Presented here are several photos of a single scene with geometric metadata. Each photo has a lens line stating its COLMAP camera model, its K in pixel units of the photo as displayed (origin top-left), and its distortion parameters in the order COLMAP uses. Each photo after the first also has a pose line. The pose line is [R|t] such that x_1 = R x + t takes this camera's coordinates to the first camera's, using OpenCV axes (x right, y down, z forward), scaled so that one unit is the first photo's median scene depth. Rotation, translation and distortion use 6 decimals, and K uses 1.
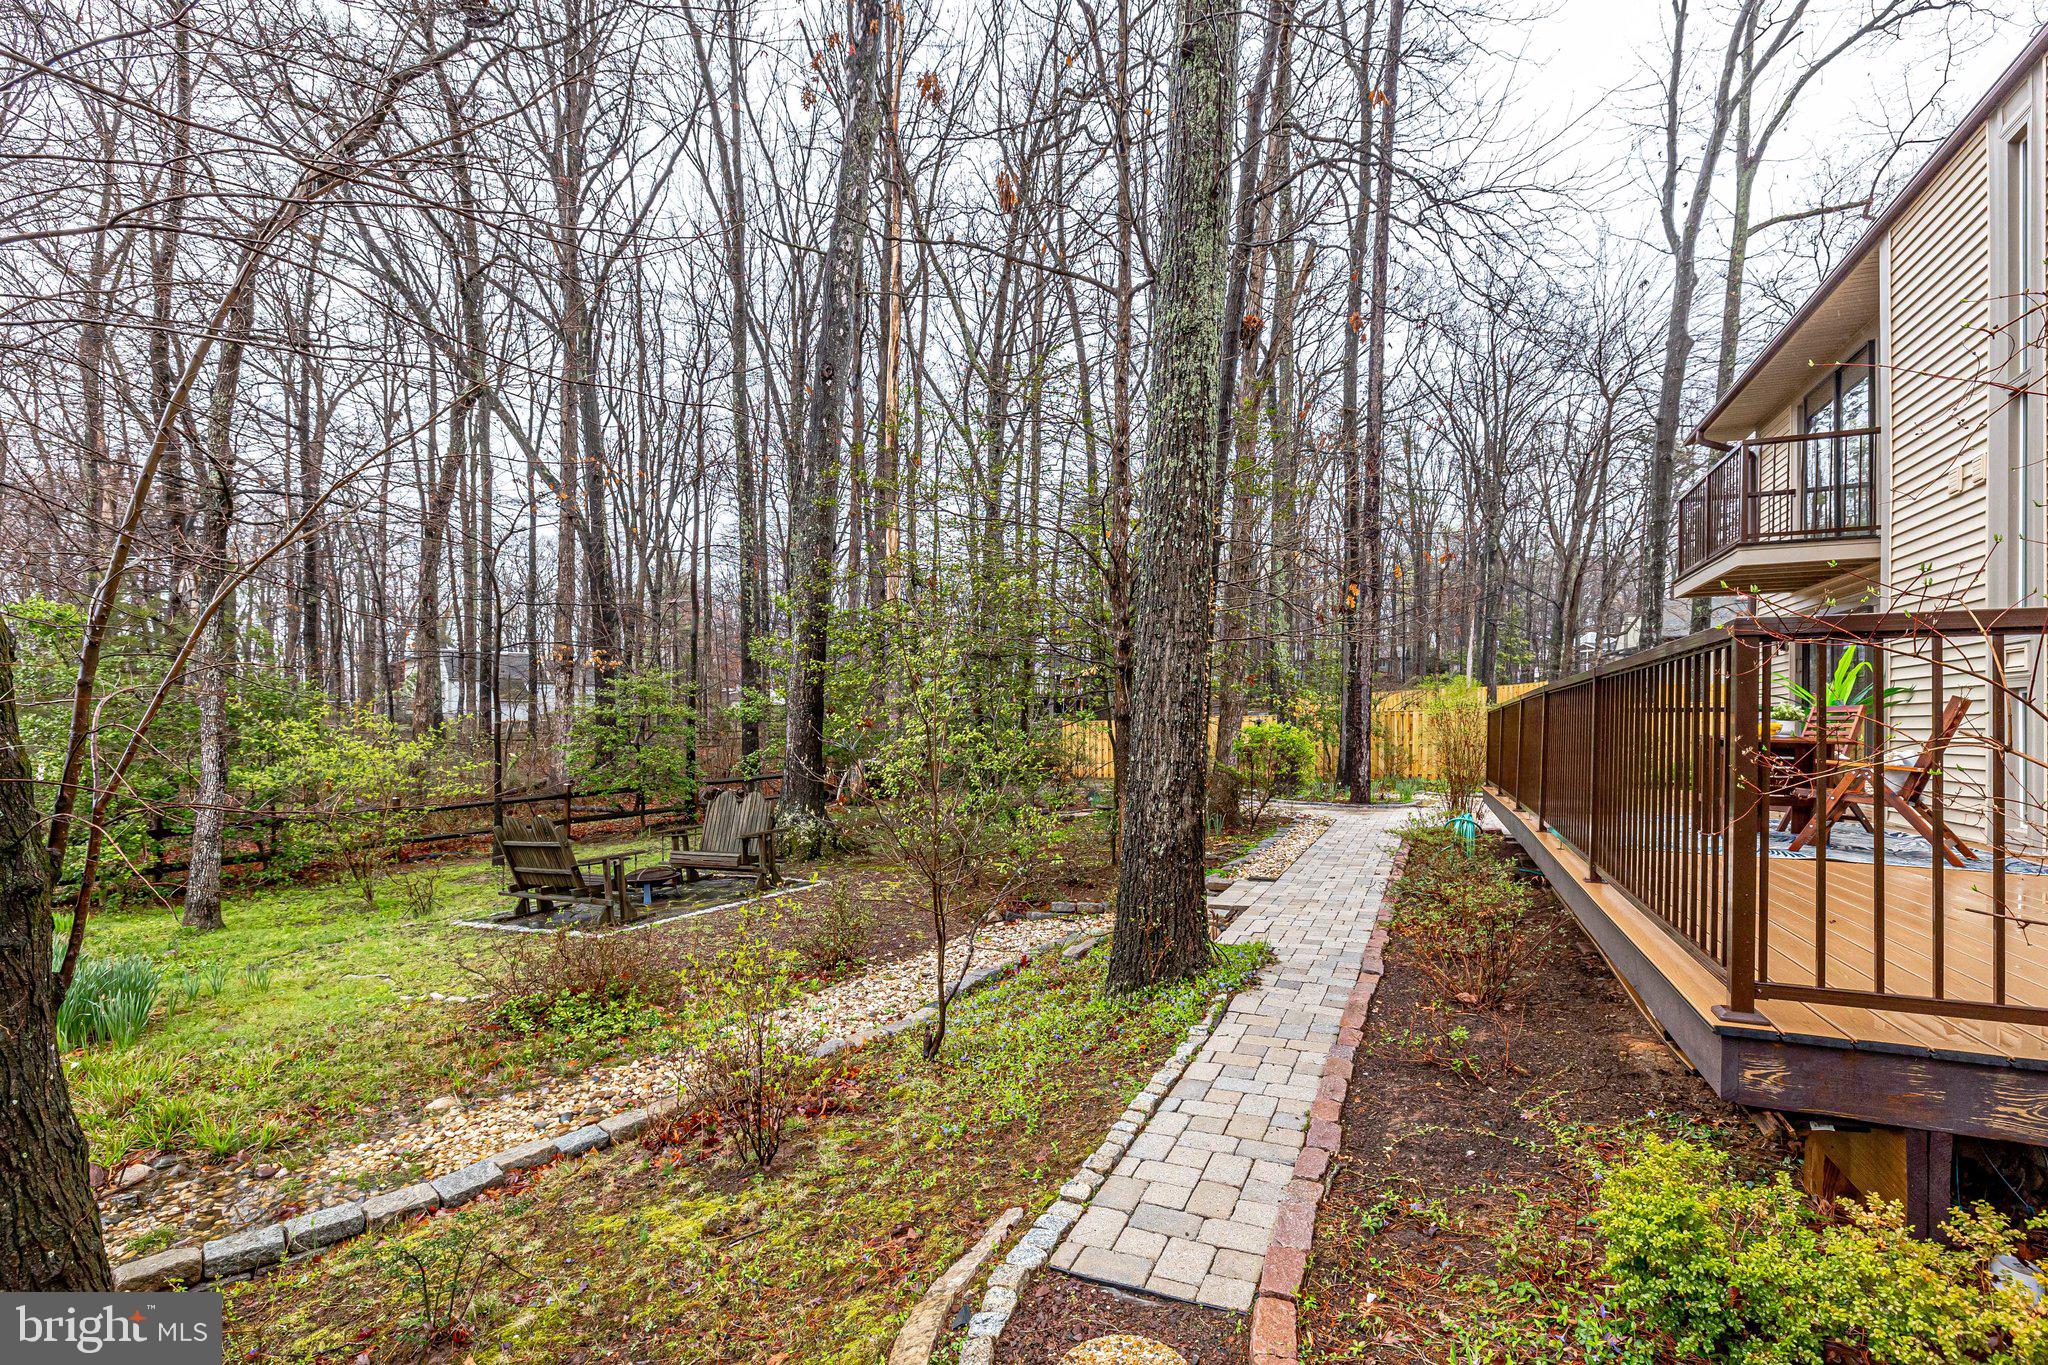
lens RADIAL K [[961.3, 0, 981.7], [0, 961.3, 735.3], [0, 0, 1]] dist [-0.002637, -0.000717]
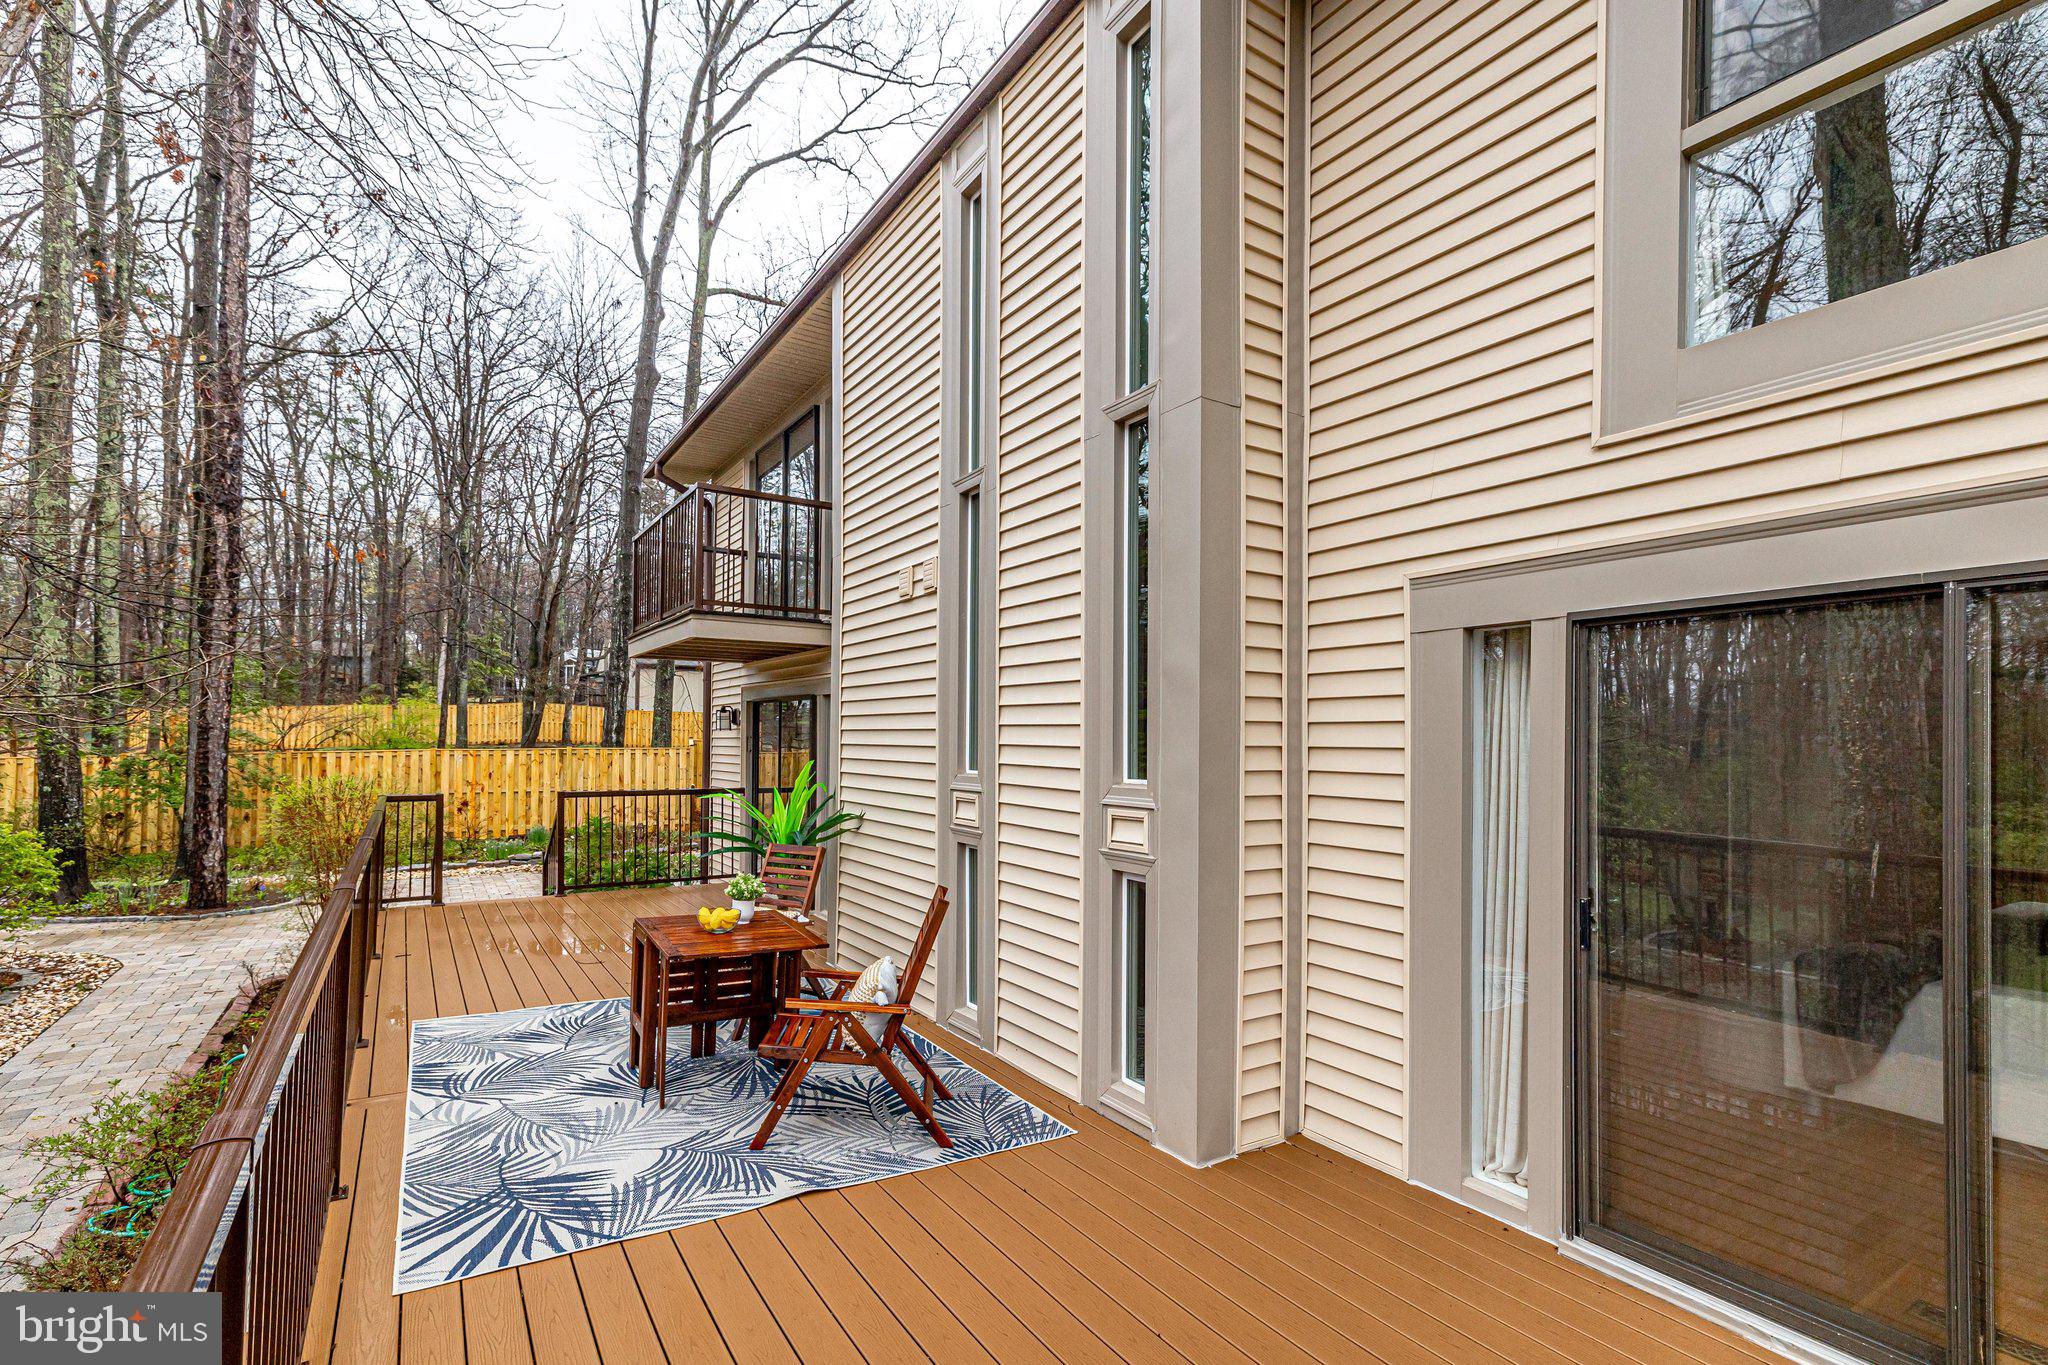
lens RADIAL K [[966.7, 0, 1072.4], [0, 966.7, 739.2], [0, 0, 1]] dist [0.002577, 0.000947]
pose [[0.510567, 0.004619, 0.859826, 0.114057], [-0.002991, 0.999989, -0.003595, -0.039680], [-0.859833, -0.000736, 0.510575, 0.139198]]
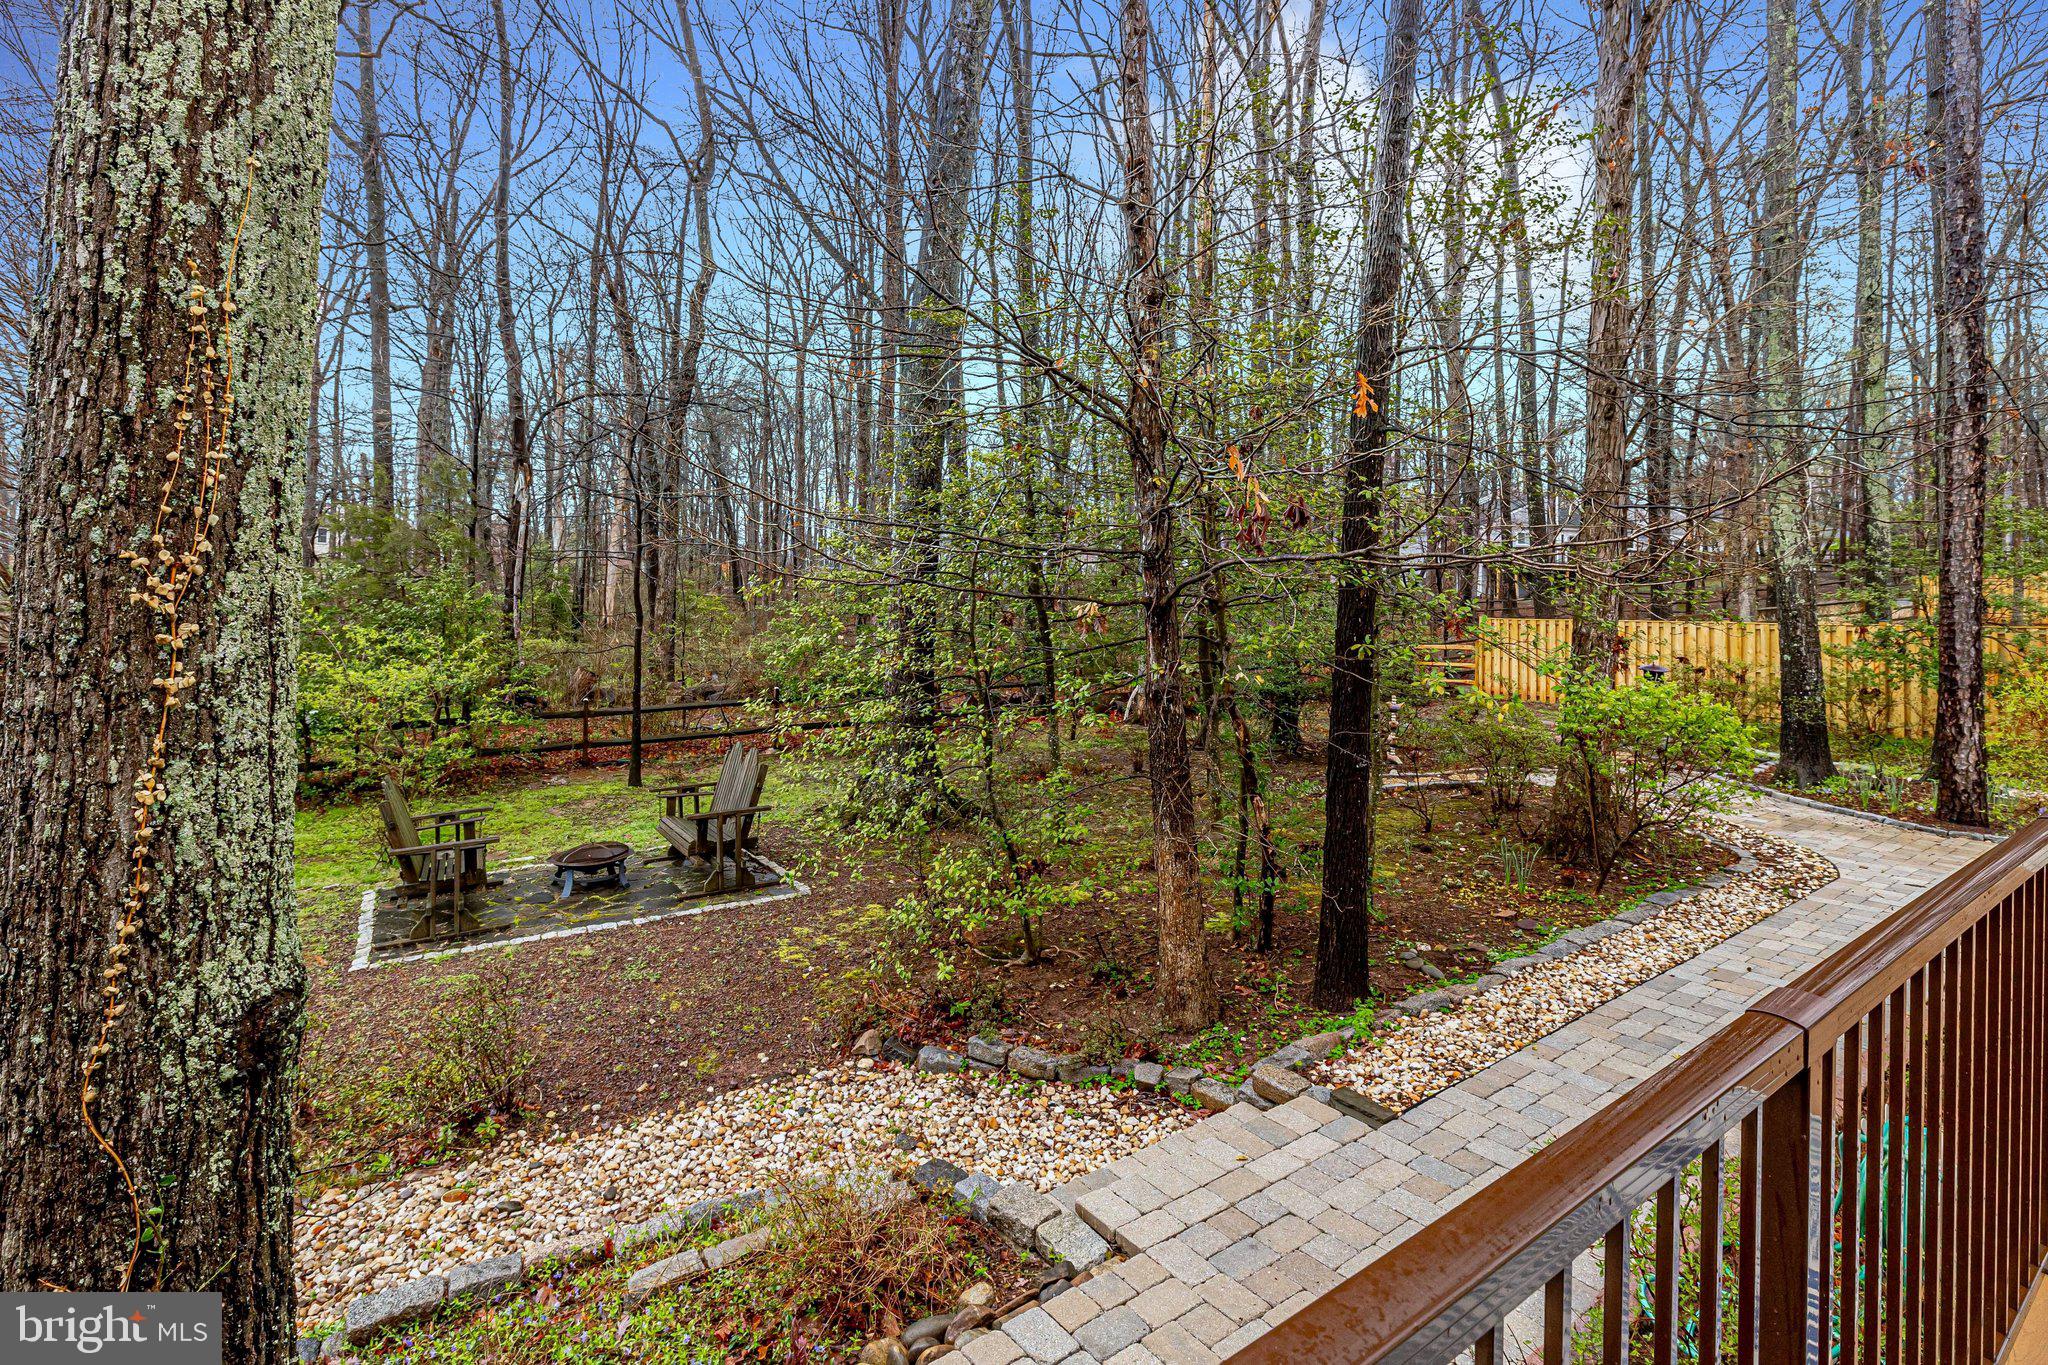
lens RADIAL K [[989.7, 0, 972.1], [0, 989.7, 540.0], [0, 0, 1]] dist [-0.000968, -0.000324]
pose [[0.871569, -0.010133, -0.490168, 0.174411], [-0.017978, 0.998453, -0.052609, -0.039201], [0.489943, 0.054665, 0.870039, 0.244423]]
